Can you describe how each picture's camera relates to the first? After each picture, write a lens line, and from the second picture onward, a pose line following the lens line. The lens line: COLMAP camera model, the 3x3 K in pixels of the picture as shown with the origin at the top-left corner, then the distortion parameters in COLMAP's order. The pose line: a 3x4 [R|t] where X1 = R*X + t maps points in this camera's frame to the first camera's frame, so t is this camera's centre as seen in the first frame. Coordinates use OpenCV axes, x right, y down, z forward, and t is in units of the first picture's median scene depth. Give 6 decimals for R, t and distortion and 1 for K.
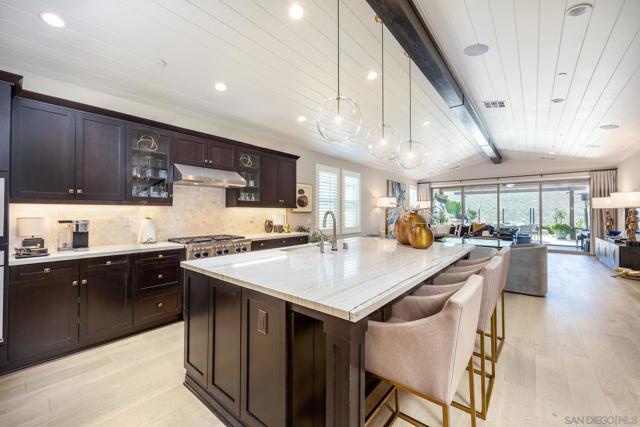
lens RADIAL K [[255.5, 0, 322.7], [0, 255.5, 211.1], [0, 0, 1]] dist [0.001202, -0.000191]
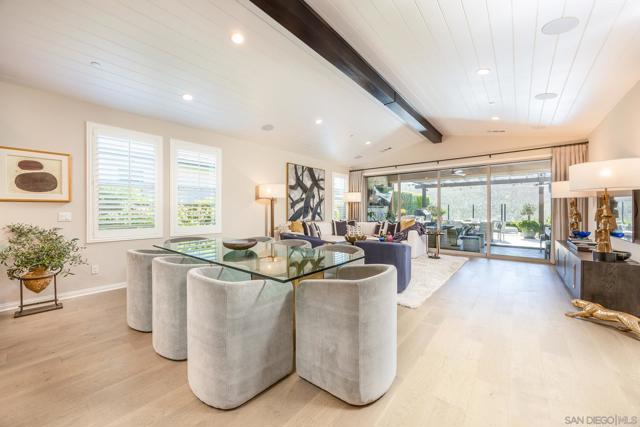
lens RADIAL K [[245.2, 0, 316.1], [0, 245.2, 211.5], [0, 0, 1]] dist [-0.005852, 0.000189]
pose [[0.999987, -0.001428, -0.004987, 0.371052], [0.001484, 0.999935, 0.011276, 0.015159], [0.004971, -0.011283, 0.999924, 0.297407]]
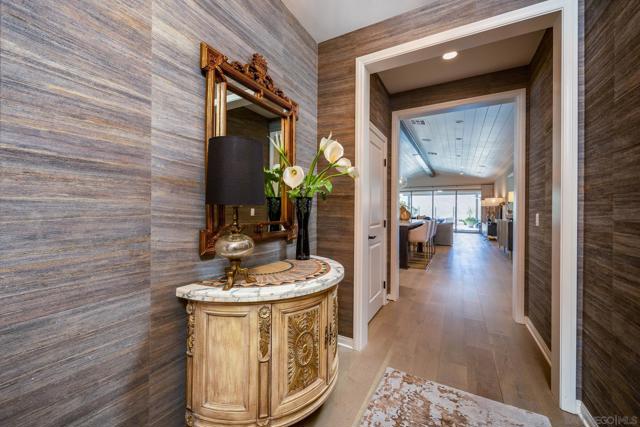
lens RADIAL K [[245.2, 0, 321.5], [0, 245.2, 211.8], [0, 0, 1]] dist [-0.005852, 0.000189]
pose [[0.984191, 0.002548, 0.177089, -0.282308], [-0.004351, 0.999943, 0.009792, 0.013471], [-0.177054, -0.010408, 0.984146, -0.400994]]
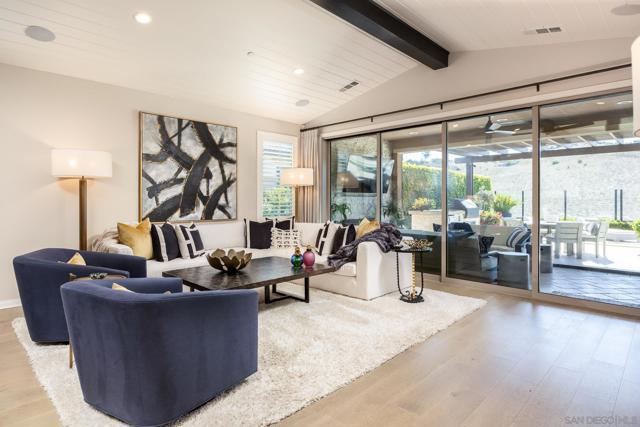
lens RADIAL K [[361.2, 0, 311.2], [0, 361.2, 198.4], [0, 0, 1]] dist [-0.009994, -0.002120]
pose [[0.995610, -0.002778, -0.093555, 0.623505], [0.002789, 0.999996, -0.000013, 0.016492], [0.093554, -0.000248, 0.995614, 0.500770]]
